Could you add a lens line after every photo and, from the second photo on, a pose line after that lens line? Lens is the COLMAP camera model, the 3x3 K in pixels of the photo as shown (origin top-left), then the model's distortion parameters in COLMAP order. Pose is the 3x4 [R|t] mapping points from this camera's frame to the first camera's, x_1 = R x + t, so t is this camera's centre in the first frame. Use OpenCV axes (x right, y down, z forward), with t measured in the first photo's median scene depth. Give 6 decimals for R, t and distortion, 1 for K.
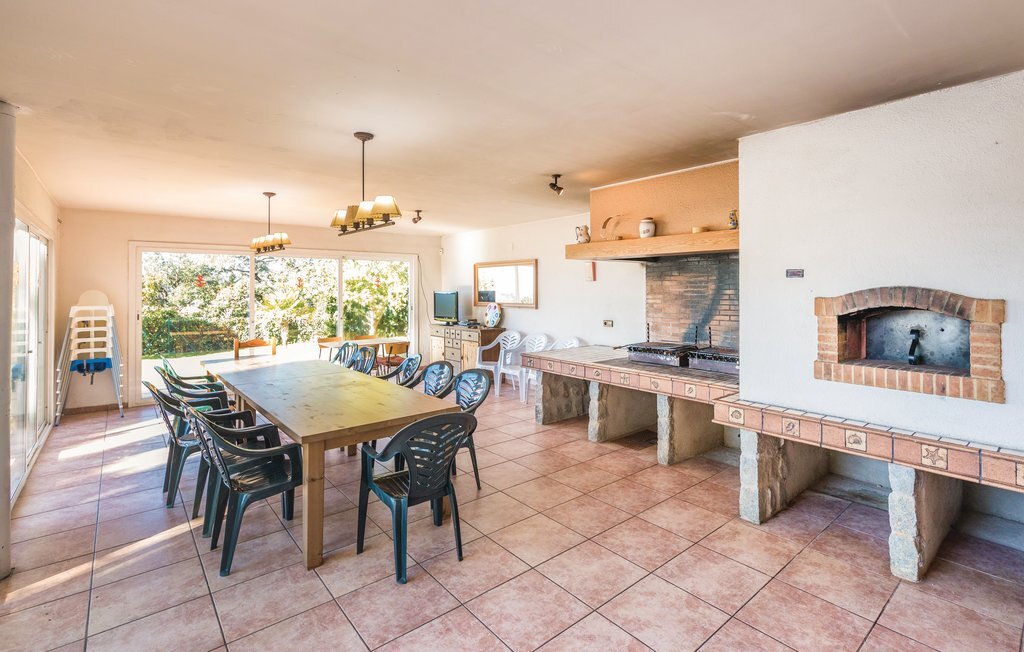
lens RADIAL K [[474.6, 0, 540.1], [0, 474.6, 299.8], [0, 0, 1]] dist [0.000700, 0.000277]
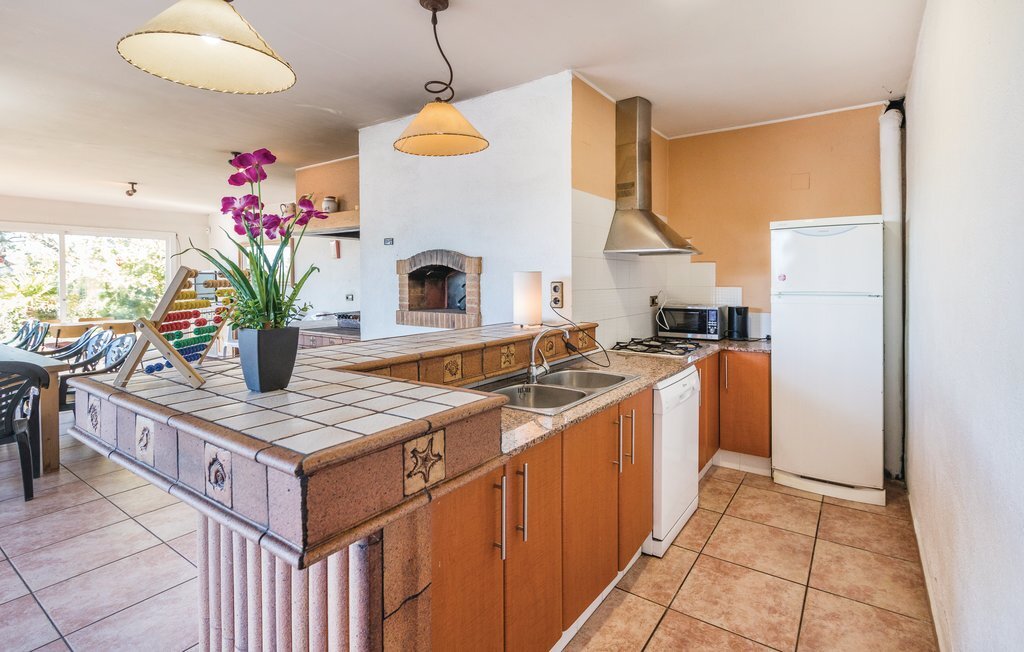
lens RADIAL K [[453.2, 0, 513.9], [0, 453.2, 299.5], [0, 0, 1]] dist [0.001738, 0.000539]
pose [[0.960604, -0.018075, 0.277331, 0.344776], [0.009909, 0.999476, 0.030818, 0.041835], [-0.277743, -0.026856, 0.960280, -0.156980]]
